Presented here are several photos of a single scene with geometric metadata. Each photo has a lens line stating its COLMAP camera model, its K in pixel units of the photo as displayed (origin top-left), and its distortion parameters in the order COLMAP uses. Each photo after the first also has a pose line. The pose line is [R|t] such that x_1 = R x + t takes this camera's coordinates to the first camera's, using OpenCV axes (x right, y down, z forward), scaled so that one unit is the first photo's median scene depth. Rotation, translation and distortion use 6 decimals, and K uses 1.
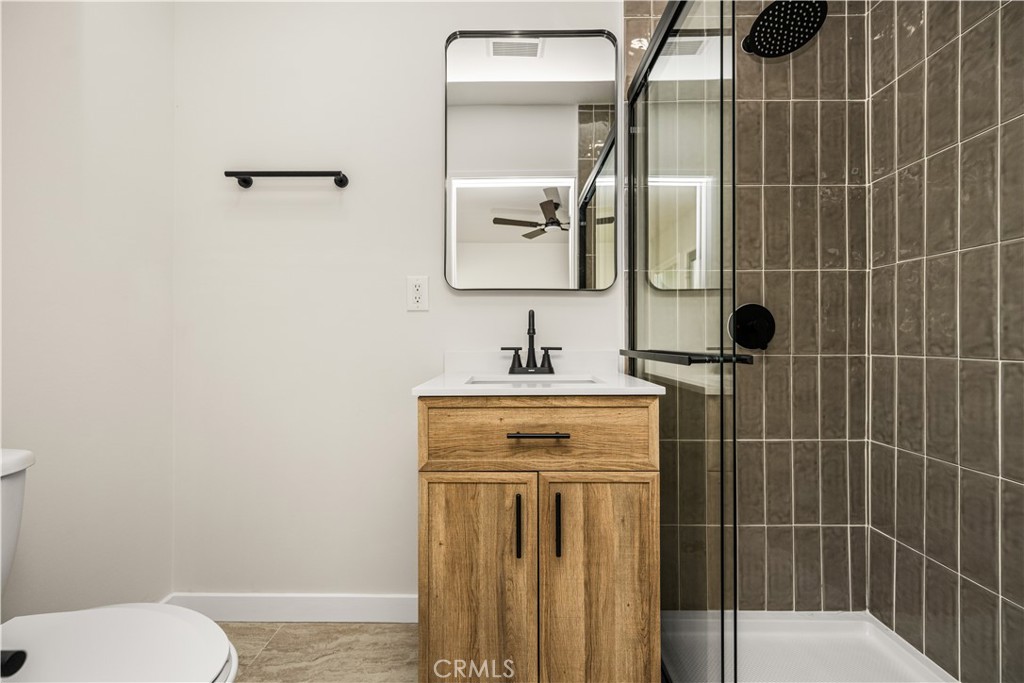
lens RADIAL K [[424.1, 0, 512.0], [0, 424.1, 341.5], [0, 0, 1]] dist [-0.000075, -0.000070]
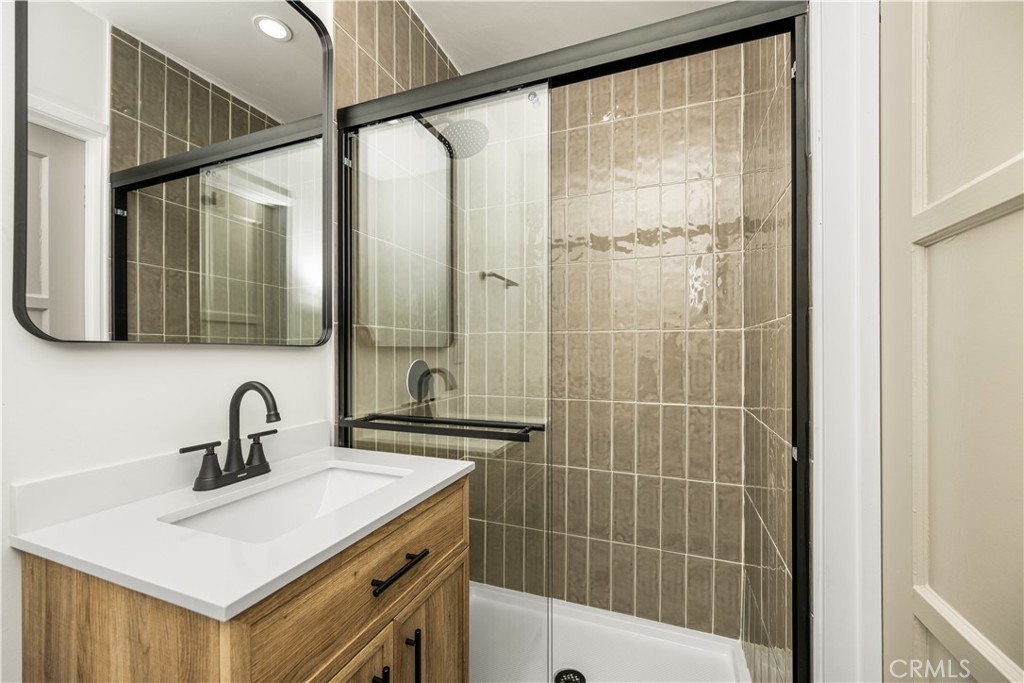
lens RADIAL K [[413.5, 0, 512.0], [0, 413.5, 341.5], [0, 0, 1]] dist [0.018200, 0.000013]
pose [[0.355453, 0.020330, 0.934473, -0.396102], [0.002668, 0.999737, -0.022765, -0.116187], [-0.934690, 0.010585, 0.355305, 0.386873]]
